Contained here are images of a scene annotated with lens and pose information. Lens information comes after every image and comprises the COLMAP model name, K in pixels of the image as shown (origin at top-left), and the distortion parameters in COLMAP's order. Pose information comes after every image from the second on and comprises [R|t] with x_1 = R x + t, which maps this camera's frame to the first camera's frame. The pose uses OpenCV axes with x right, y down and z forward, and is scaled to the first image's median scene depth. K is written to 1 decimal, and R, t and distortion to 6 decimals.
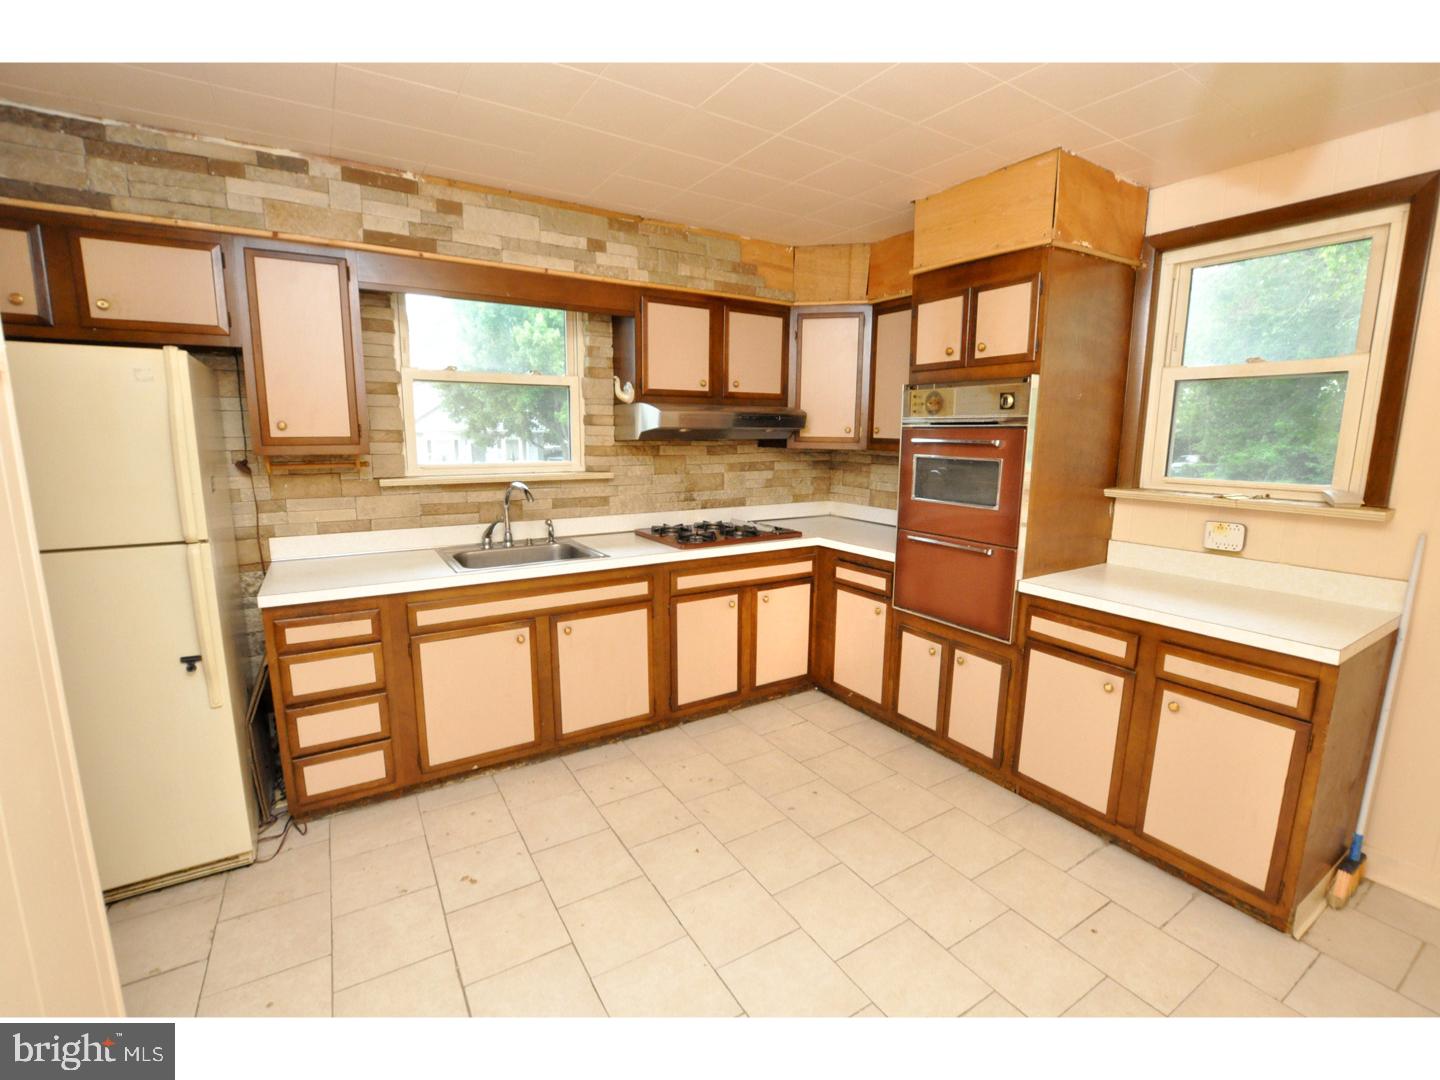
lens RADIAL K [[638.0, 0, 726.3], [0, 638.0, 537.2], [0, 0, 1]] dist [-0.026131, 0.002794]
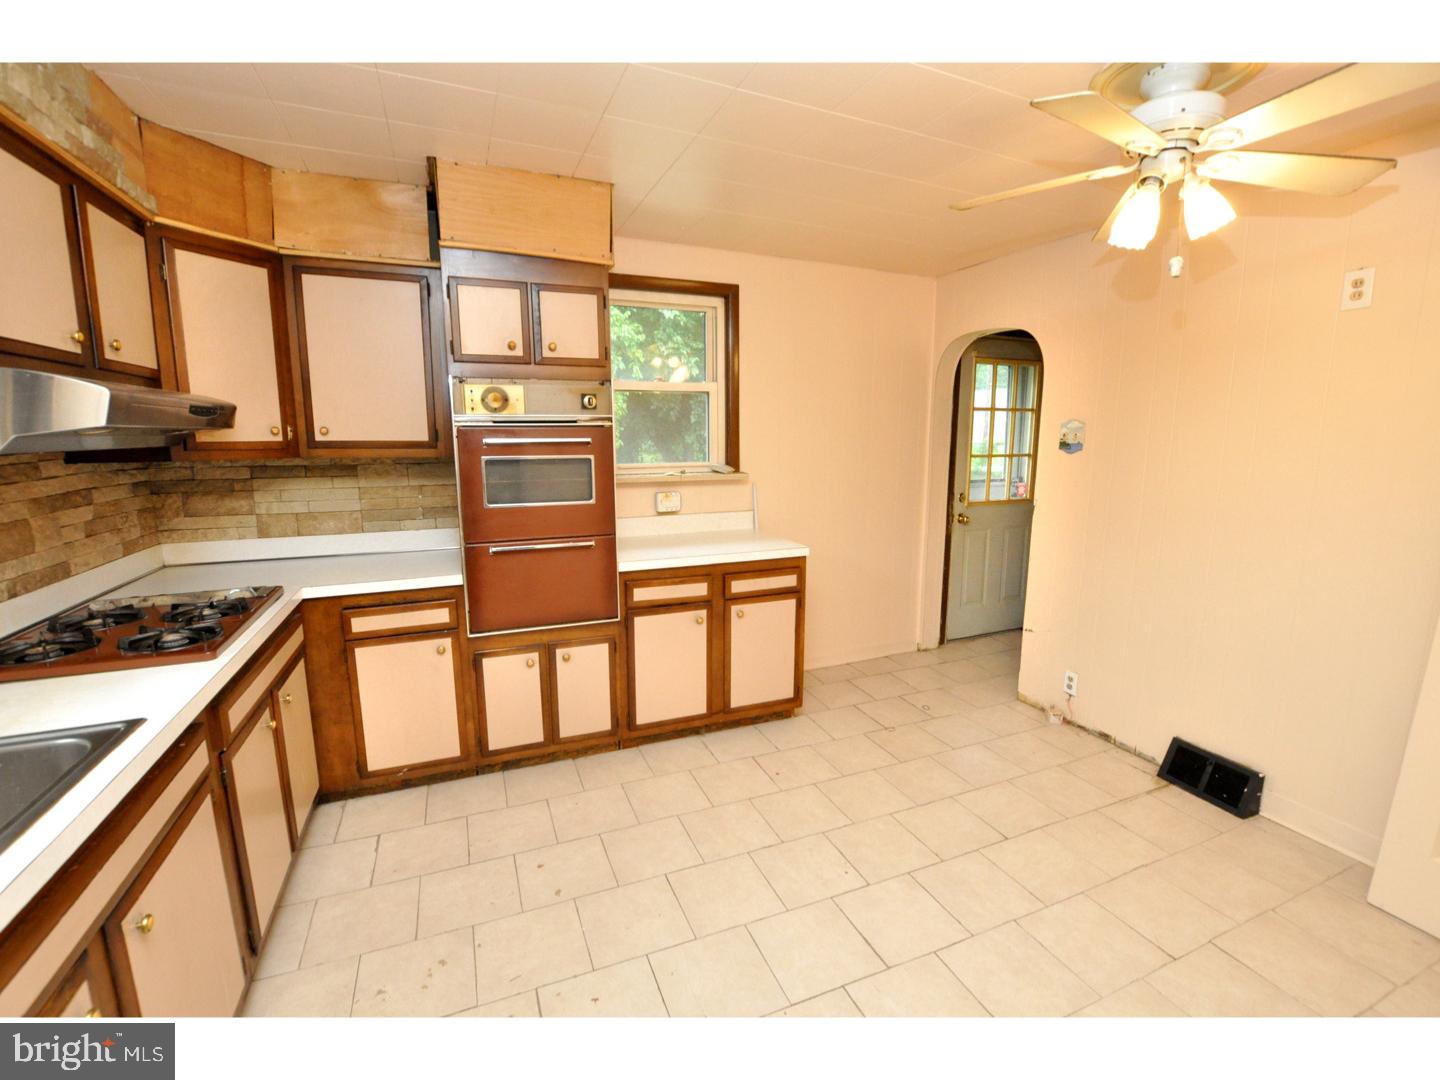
lens RADIAL K [[638.0, 0, 725.0], [0, 638.0, 539.8], [0, 0, 1]] dist [-0.026131, 0.002794]
pose [[0.162398, -0.167109, 0.972472, -0.534373], [0.164113, 0.976402, 0.140379, -0.087515], [-0.972982, 0.136798, 0.185991, 0.532930]]
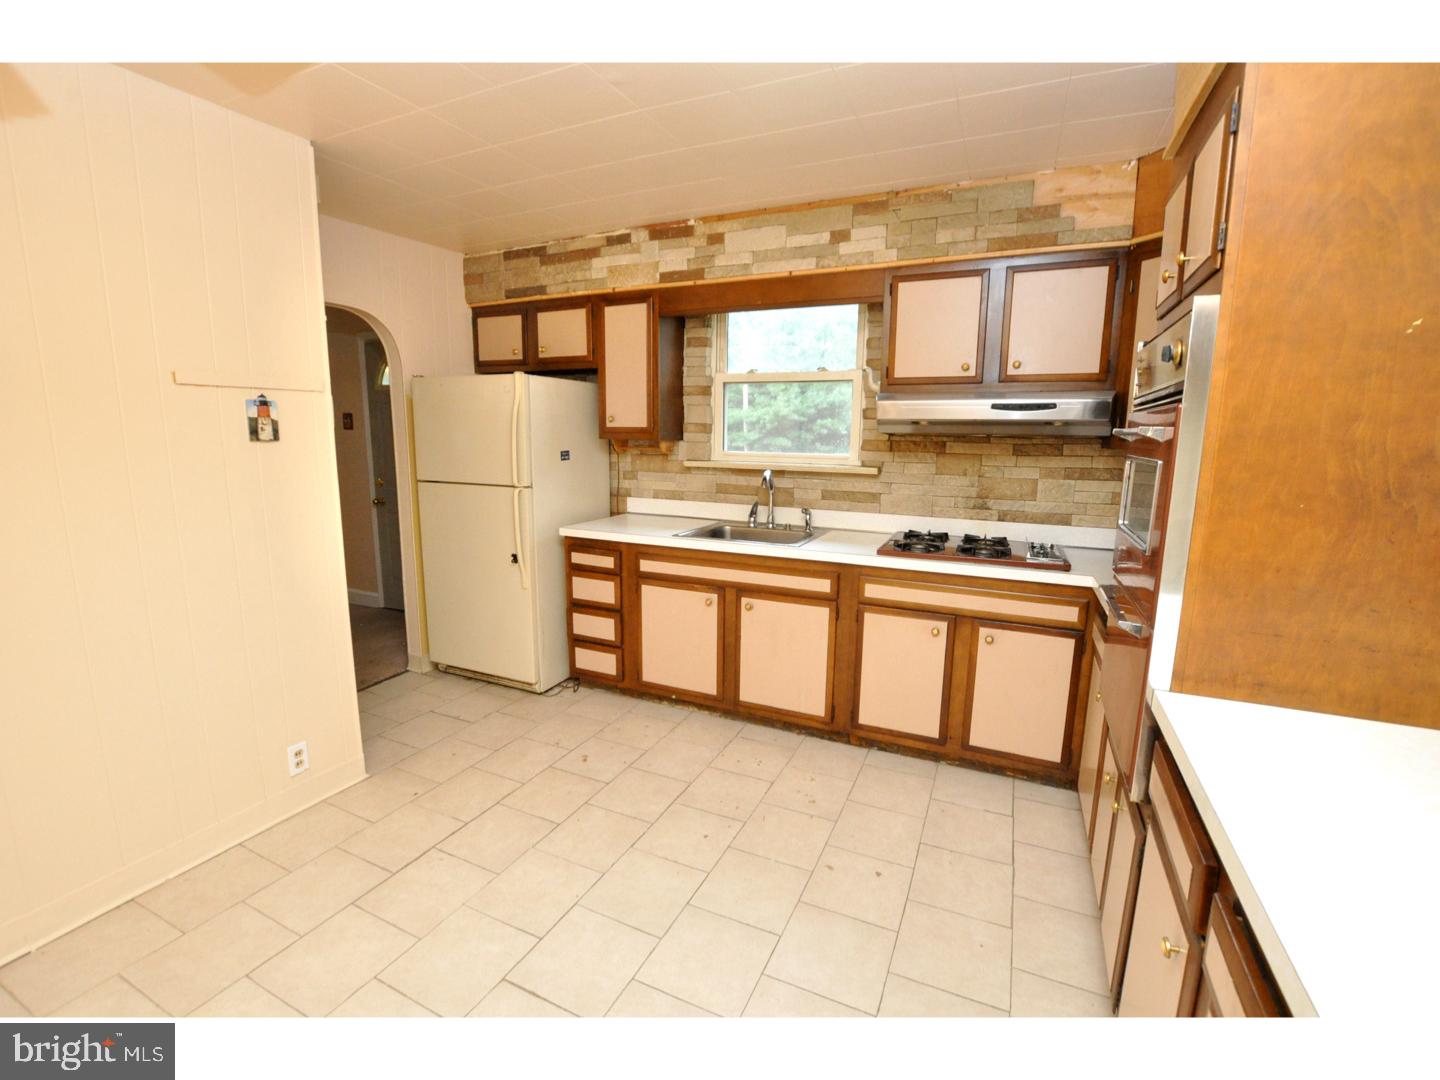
lens RADIAL K [[638.0, 0, 722.8], [0, 638.0, 537.6], [0, 0, 1]] dist [-0.026131, 0.002794]
pose [[0.544843, 0.137443, -0.827197, 0.607250], [-0.145134, 0.987044, 0.068409, -0.037624], [0.825882, 0.082782, 0.557732, 0.348959]]
